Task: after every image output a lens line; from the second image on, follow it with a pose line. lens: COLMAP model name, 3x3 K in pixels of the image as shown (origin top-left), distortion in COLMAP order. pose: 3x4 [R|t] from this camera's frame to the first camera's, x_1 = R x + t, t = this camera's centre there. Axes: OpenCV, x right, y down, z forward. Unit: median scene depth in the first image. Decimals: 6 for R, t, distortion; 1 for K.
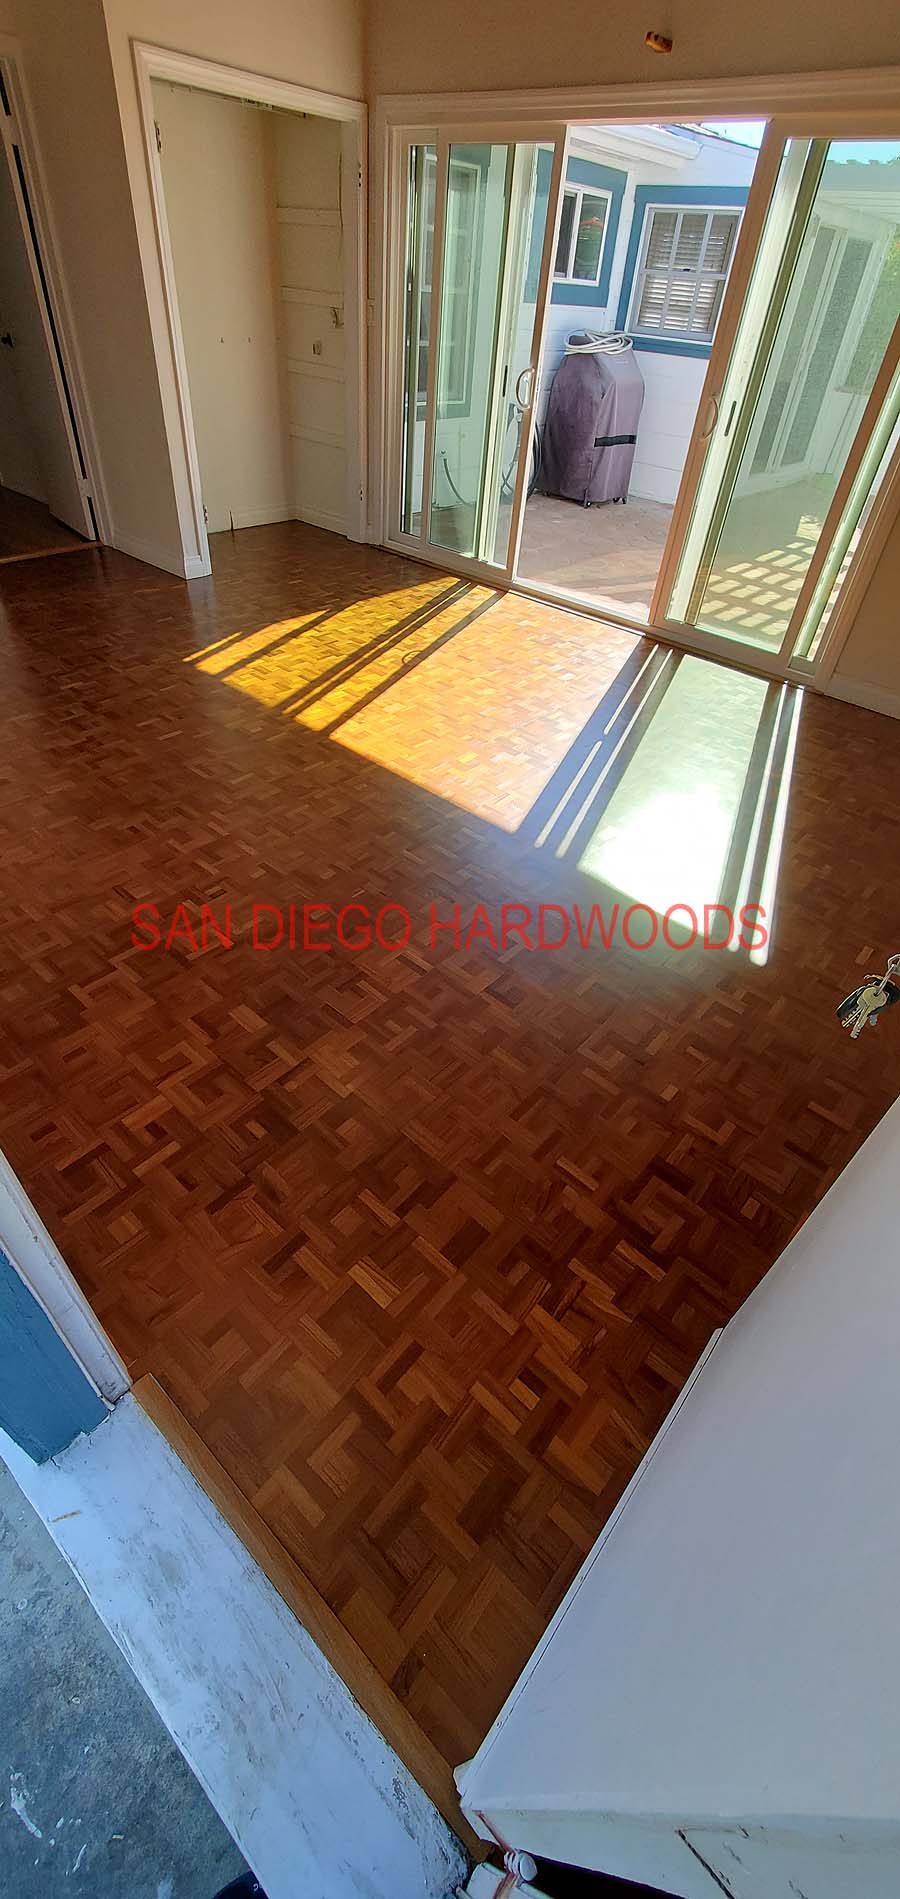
lens RADIAL K [[755.9, 0, 450.0], [0, 755.9, 949.5], [0, 0, 1]] dist [0.001221, 0.000022]
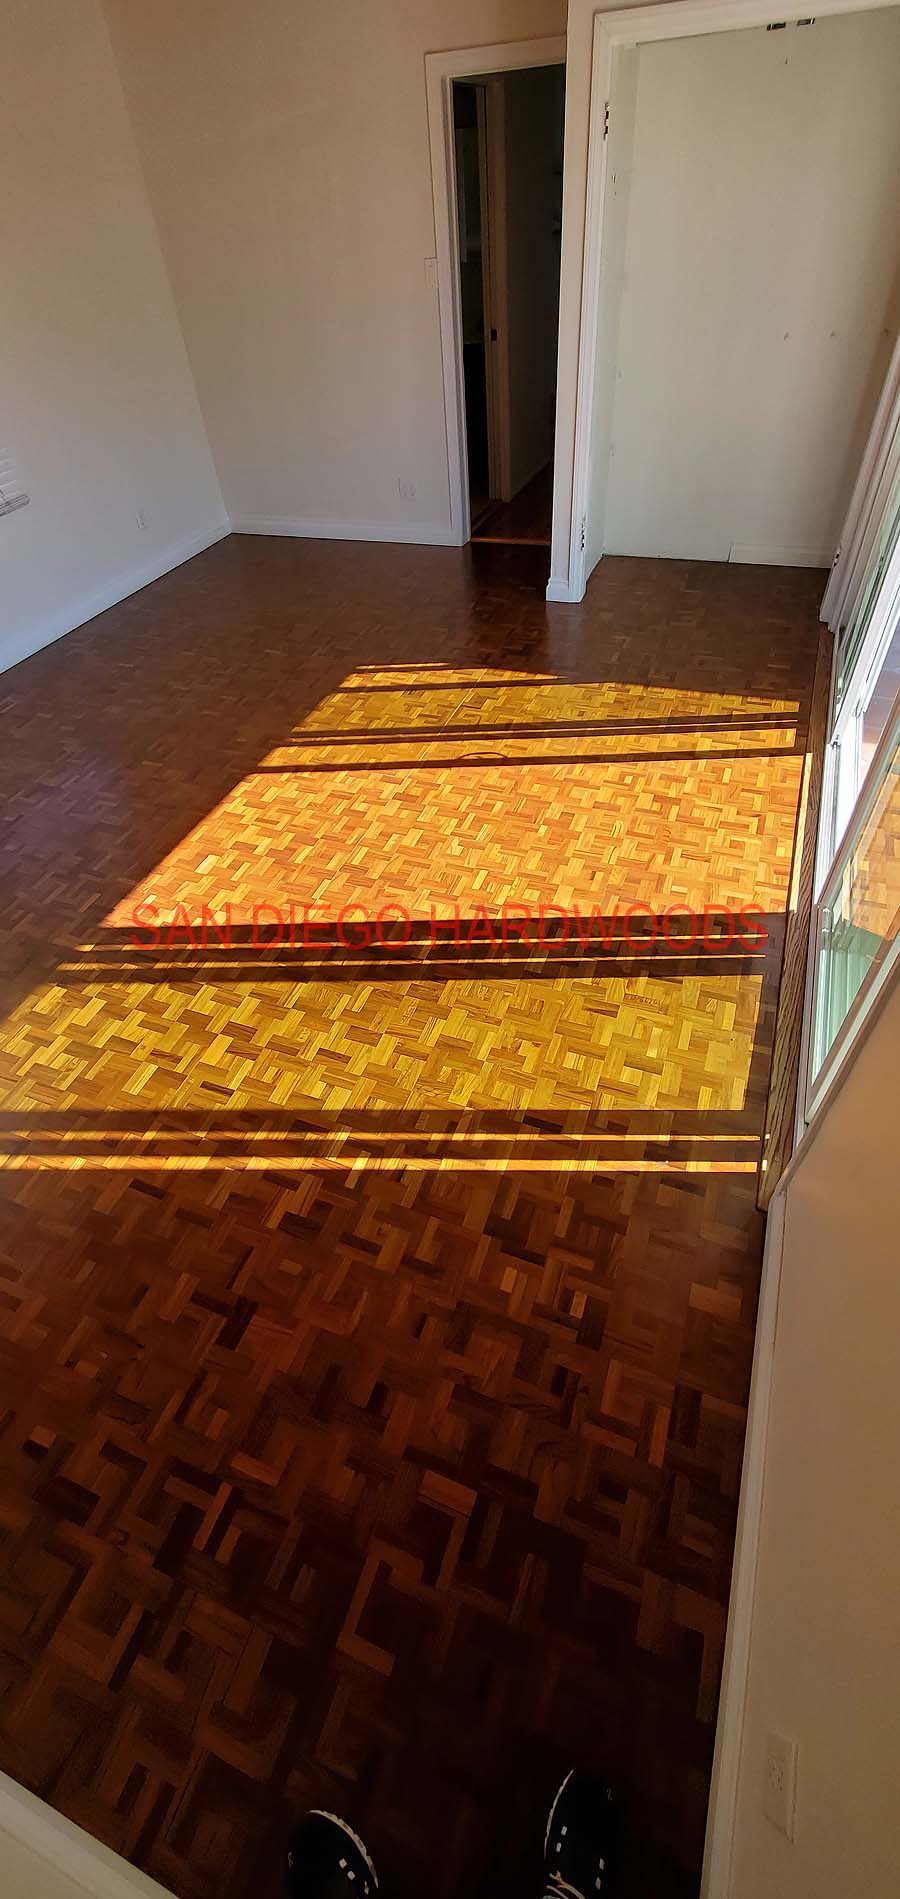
lens RADIAL K [[755.9, 0, 450.0], [0, 755.9, 949.5], [0, 0, 1]] dist [0.001221, 0.000022]
pose [[0.336278, 0.603665, -0.722846, 0.695901], [-0.557168, 0.746332, 0.364076, -0.538050], [0.759263, 0.280316, 0.587318, 0.574805]]
